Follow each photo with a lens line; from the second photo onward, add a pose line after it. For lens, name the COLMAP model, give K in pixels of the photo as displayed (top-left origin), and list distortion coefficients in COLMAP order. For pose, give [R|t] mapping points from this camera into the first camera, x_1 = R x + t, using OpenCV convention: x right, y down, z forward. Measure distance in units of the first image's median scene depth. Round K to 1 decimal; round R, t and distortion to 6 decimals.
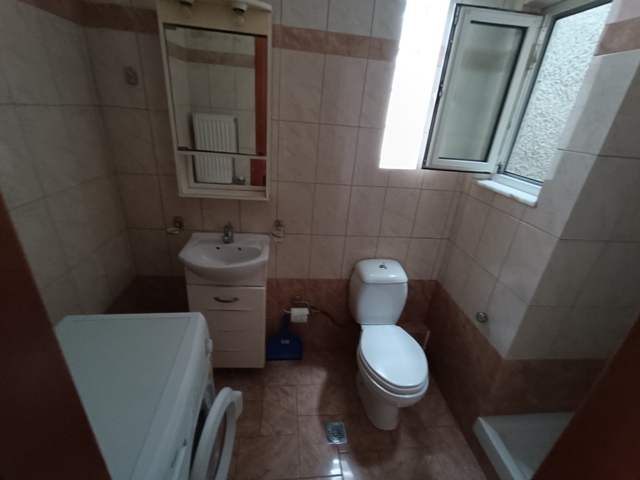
lens RADIAL K [[288.9, 0, 322.1], [0, 288.9, 239.9], [0, 0, 1]] dist [-0.013904, 0.005674]
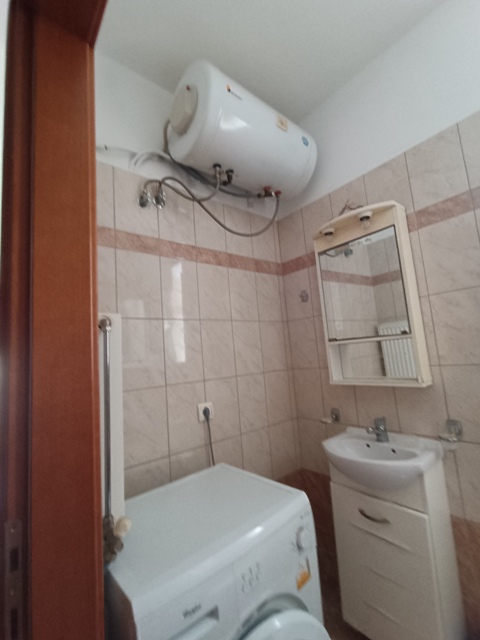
lens RADIAL K [[288.9, 0, 237.4], [0, 288.9, 319.0], [0, 0, 1]] dist [-0.013904, 0.005674]
pose [[0.530080, -0.229014, -0.816436, 0.223442], [-0.231346, 0.887250, -0.399082, 0.126634], [0.815778, 0.400424, 0.417332, 0.166873]]
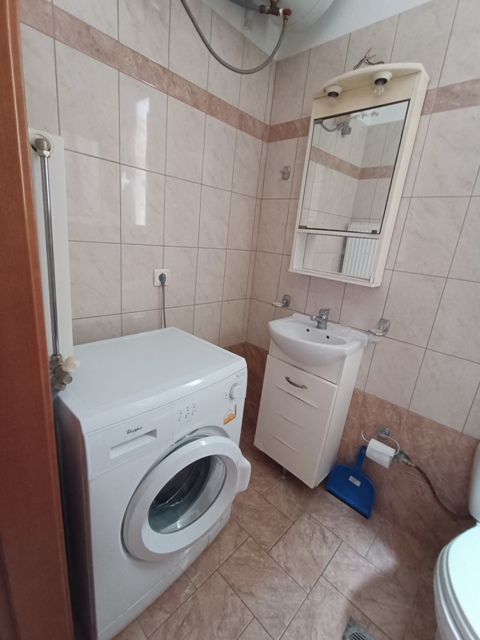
lens RADIAL K [[288.9, 0, 238.0], [0, 288.9, 319.5], [0, 0, 1]] dist [-0.013904, 0.005674]
pose [[0.639169, 0.191145, -0.744934, 0.203101], [-0.354908, 0.932624, -0.065215, 0.141665], [0.682277, 0.306066, 0.663943, 0.188778]]
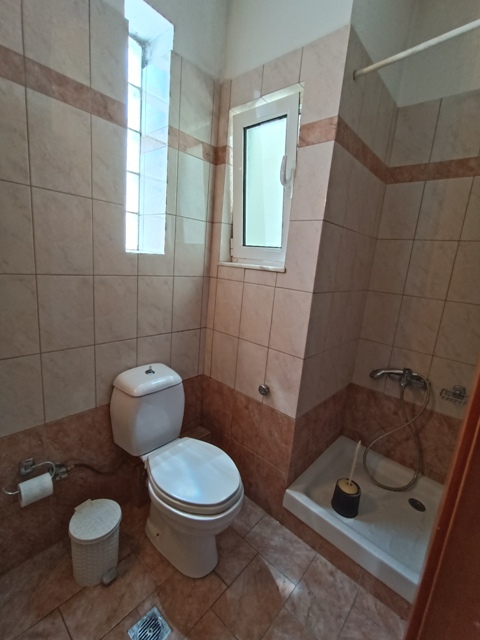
lens RADIAL K [[288.9, 0, 238.5], [0, 288.9, 320.0], [0, 0, 1]] dist [-0.013904, 0.005674]
pose [[0.740851, -0.154559, 0.653645, -0.129196], [0.252982, 0.965708, -0.058385, 0.067091], [-0.622206, 0.208615, 0.754546, 0.225839]]
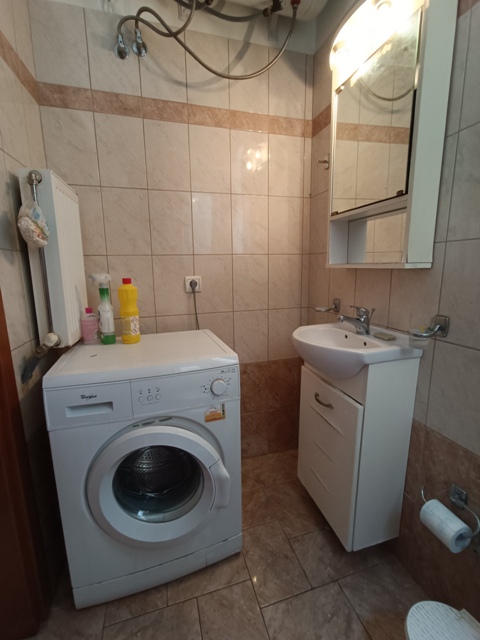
lens RADIAL K [[288.9, 0, 239.1], [0, 288.9, 320.5], [0, 0, 1]] dist [-0.013904, 0.005674]
pose [[0.169855, 0.091064, -0.981253, 0.340937], [-0.374995, 0.926787, 0.021098, 0.080279], [0.911333, 0.364381, 0.191568, 0.577182]]
